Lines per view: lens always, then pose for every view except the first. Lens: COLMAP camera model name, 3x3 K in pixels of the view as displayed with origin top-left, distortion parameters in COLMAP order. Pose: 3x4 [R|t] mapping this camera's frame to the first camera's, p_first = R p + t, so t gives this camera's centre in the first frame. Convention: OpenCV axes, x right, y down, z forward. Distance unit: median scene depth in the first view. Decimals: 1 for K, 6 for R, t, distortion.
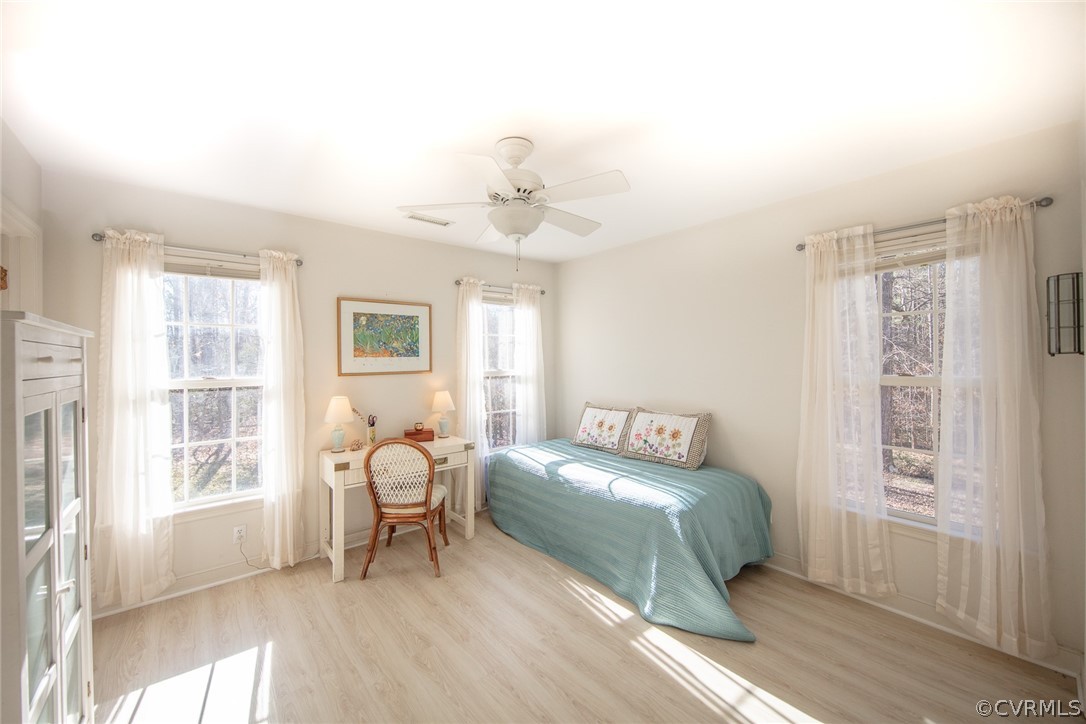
lens RADIAL K [[416.1, 0, 545.1], [0, 416.1, 367.3], [0, 0, 1]] dist [0.000587, -0.000028]
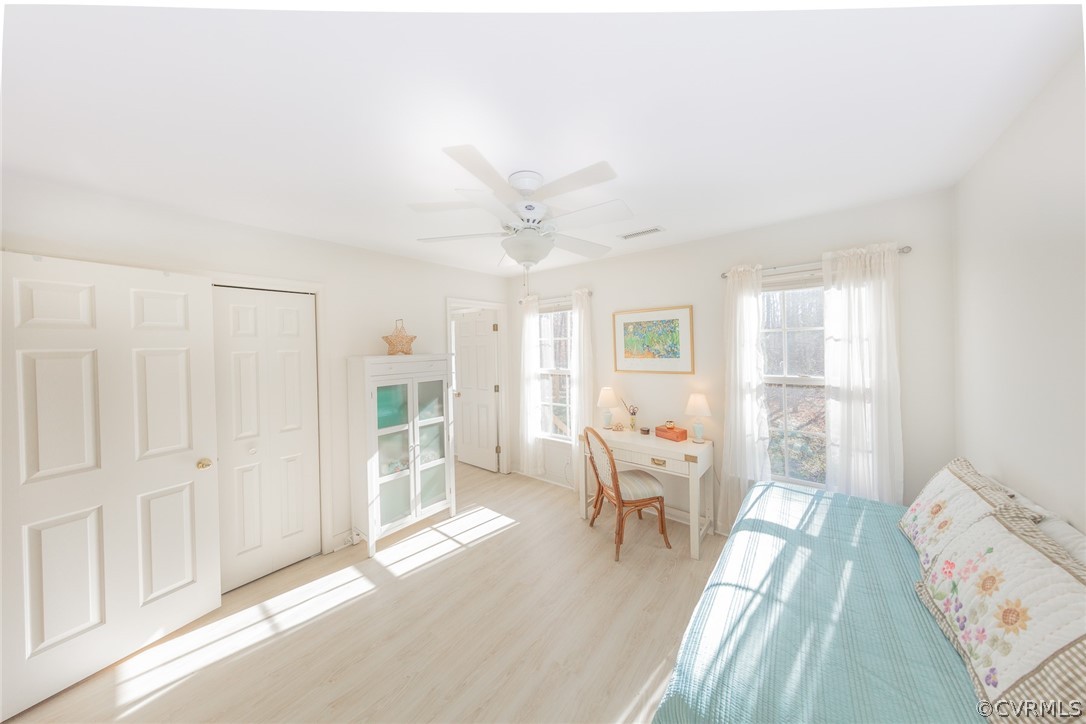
lens RADIAL K [[341.0, 0, 541.3], [0, 341.0, 354.8], [0, 0, 1]] dist [0.000811, -0.000125]
pose [[0.181691, 0.031658, -0.982846, 0.509772], [0.003526, 0.999454, 0.032845, -0.068146], [0.983349, -0.009433, 0.181480, 0.552255]]
